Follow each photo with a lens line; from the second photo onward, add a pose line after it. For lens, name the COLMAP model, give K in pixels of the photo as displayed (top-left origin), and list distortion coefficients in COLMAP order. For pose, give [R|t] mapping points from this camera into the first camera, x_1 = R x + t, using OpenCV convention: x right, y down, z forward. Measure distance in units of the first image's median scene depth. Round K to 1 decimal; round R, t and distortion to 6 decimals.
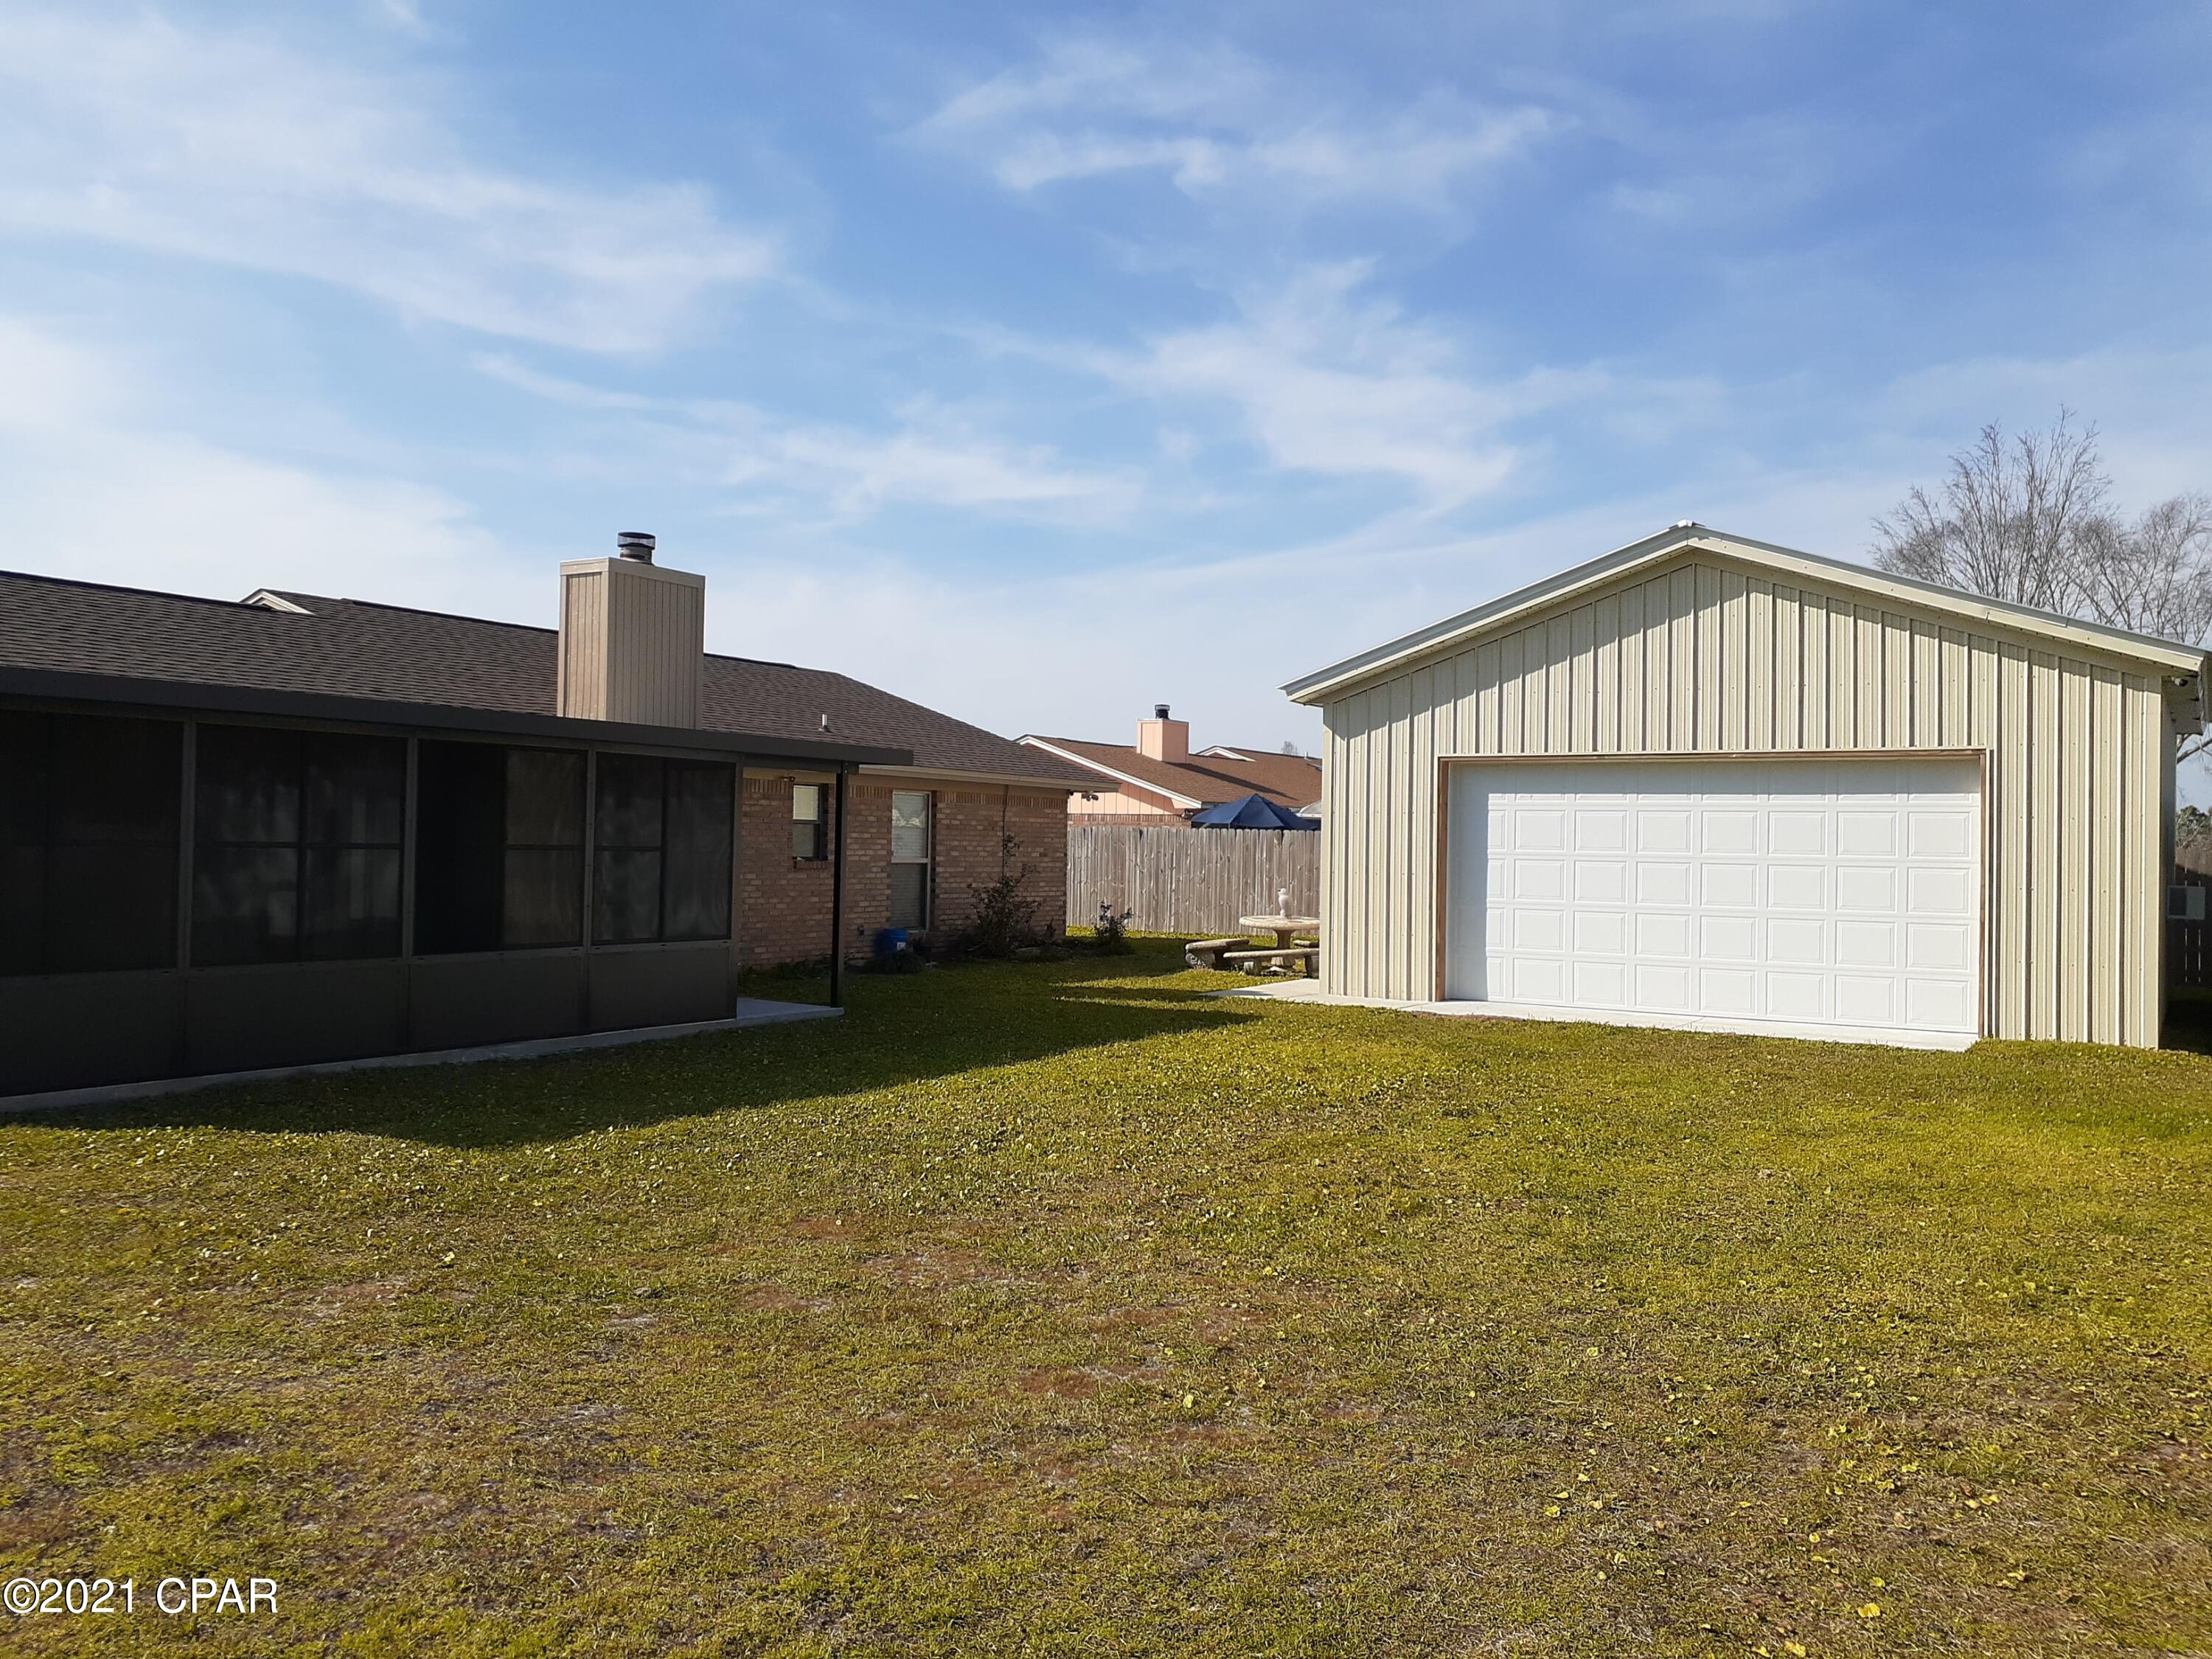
lens RADIAL K [[1802.6, 0, 1105.4], [0, 1802.6, 790.8], [0, 0, 1]] dist [-0.140918, 0.064662]
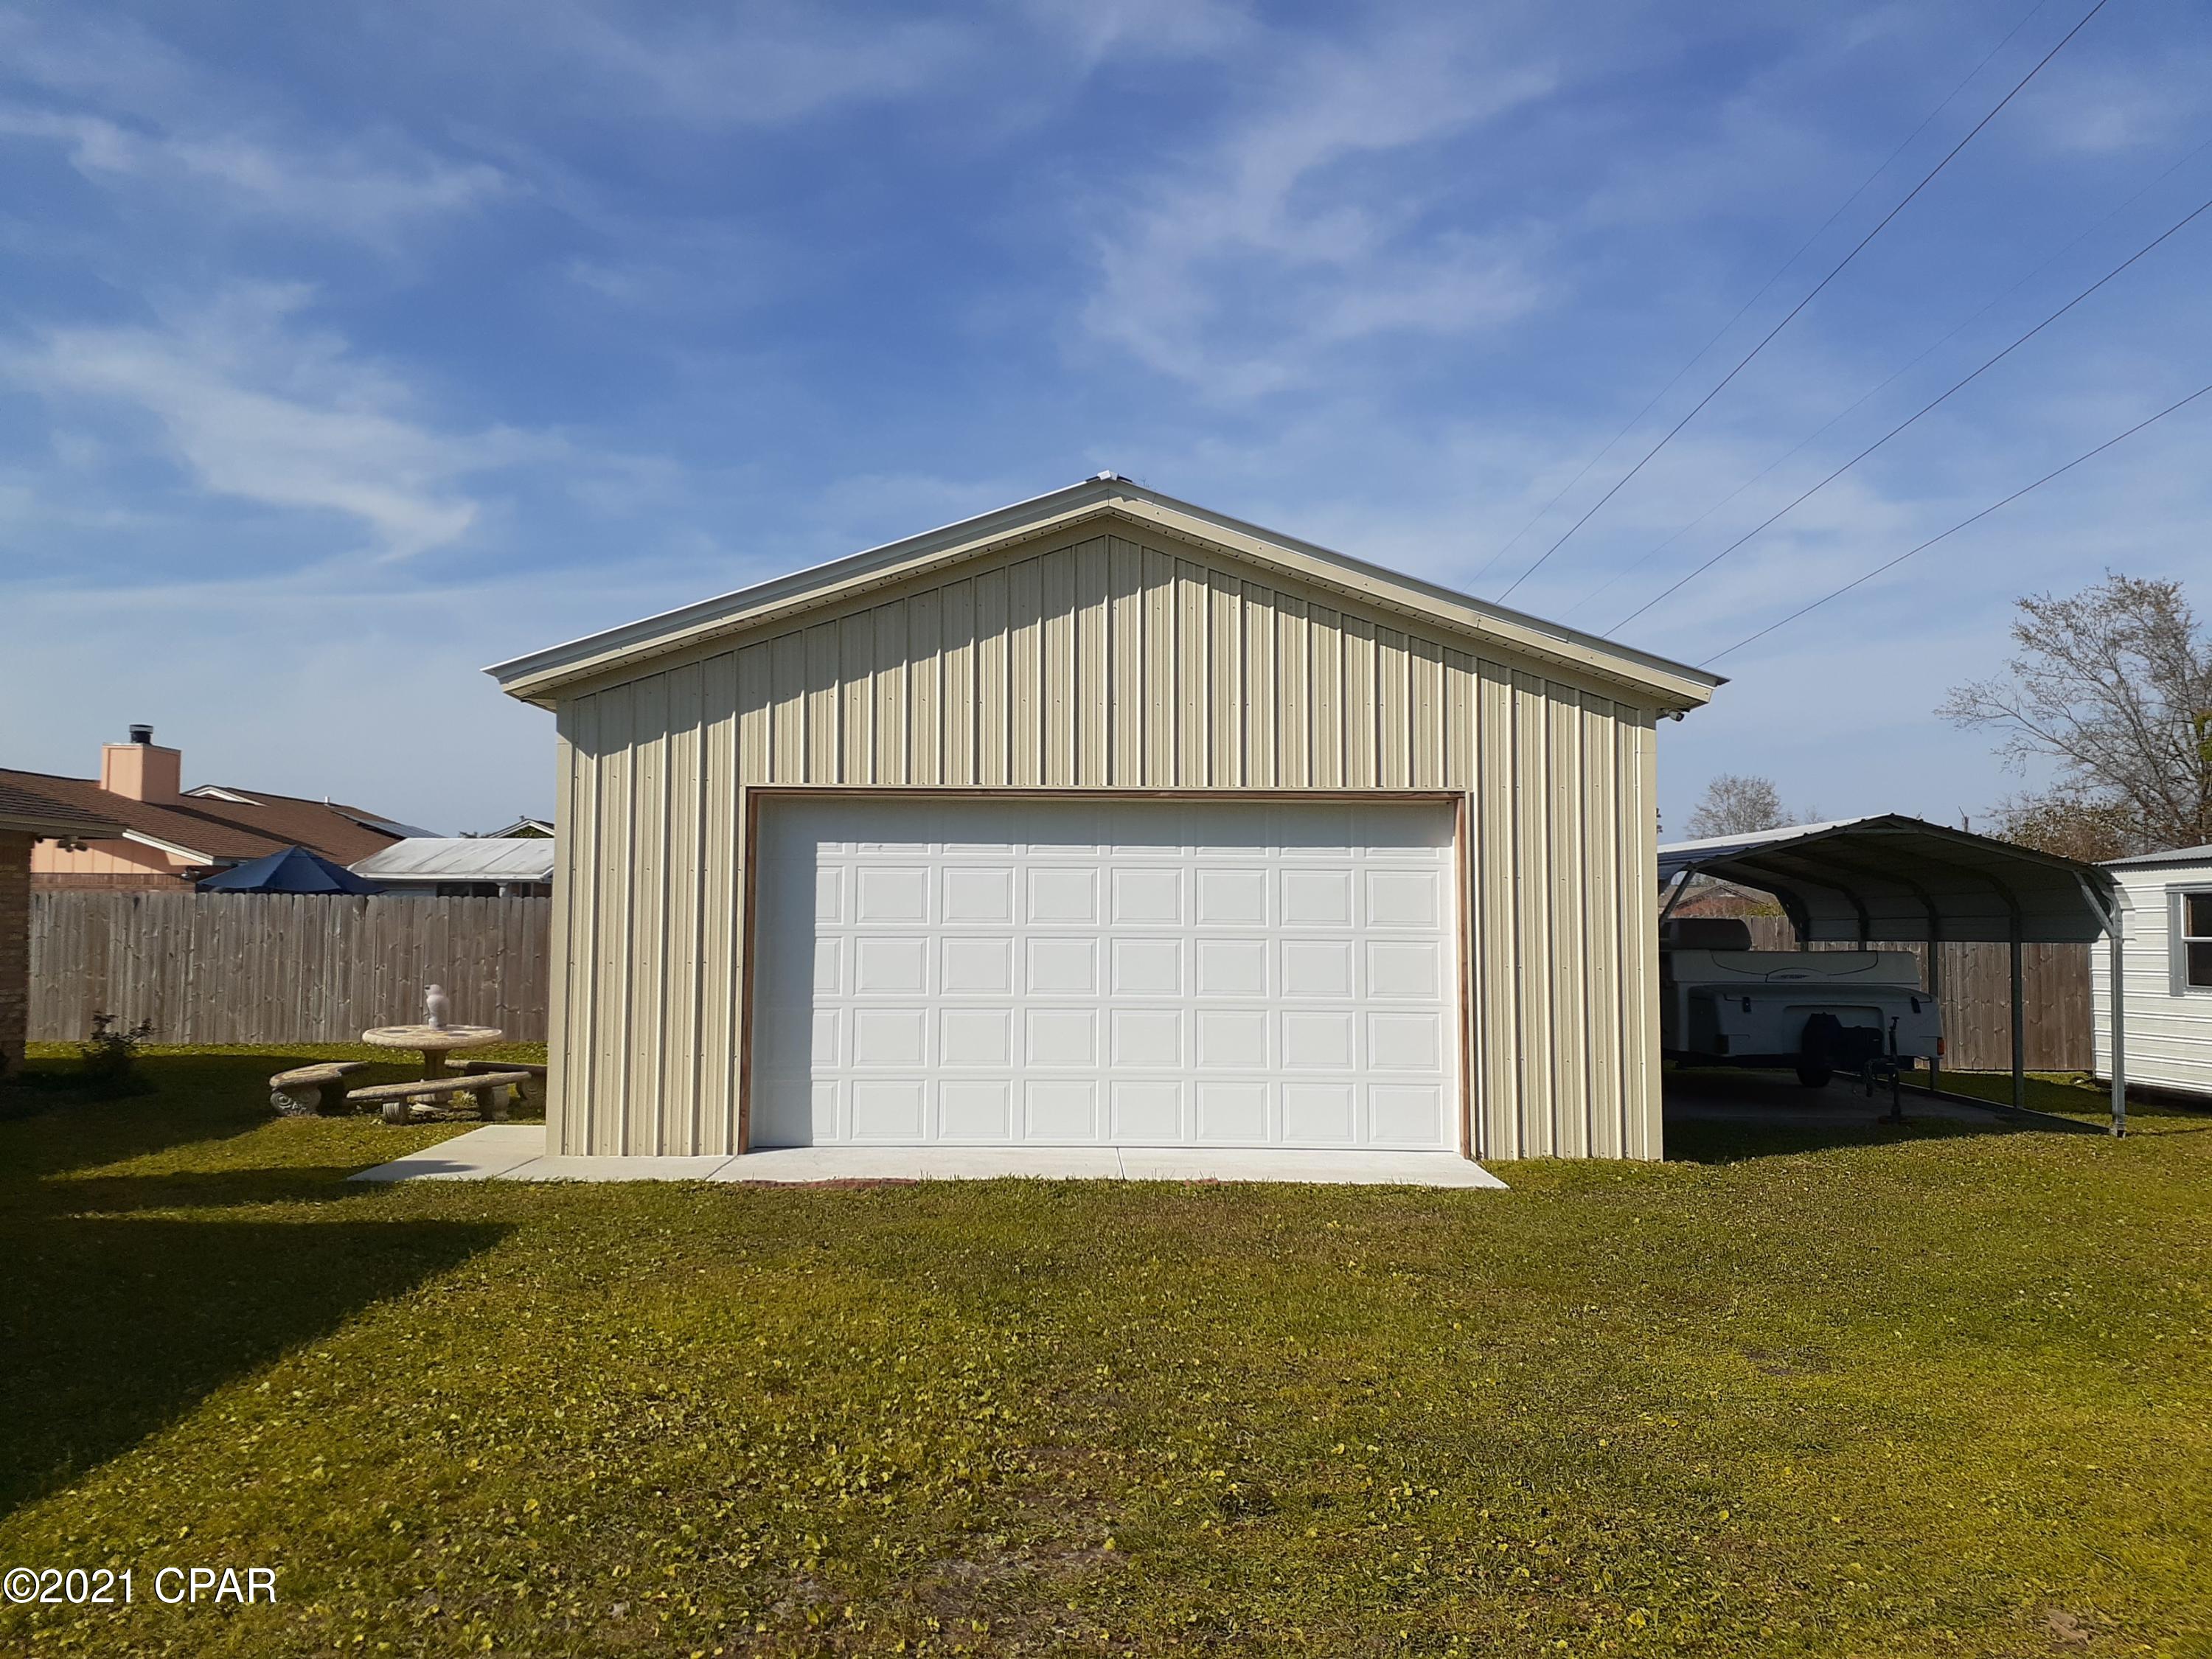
lens RADIAL K [[1758.9, 0, 1159.6], [0, 1758.9, 802.2], [0, 0, 1]] dist [0.168760, -0.288955]
pose [[0.837292, 0.022874, 0.546278, -0.048635], [-0.007826, 0.999524, -0.029857, 0.005692], [-0.546700, 0.020724, 0.837072, 0.355064]]
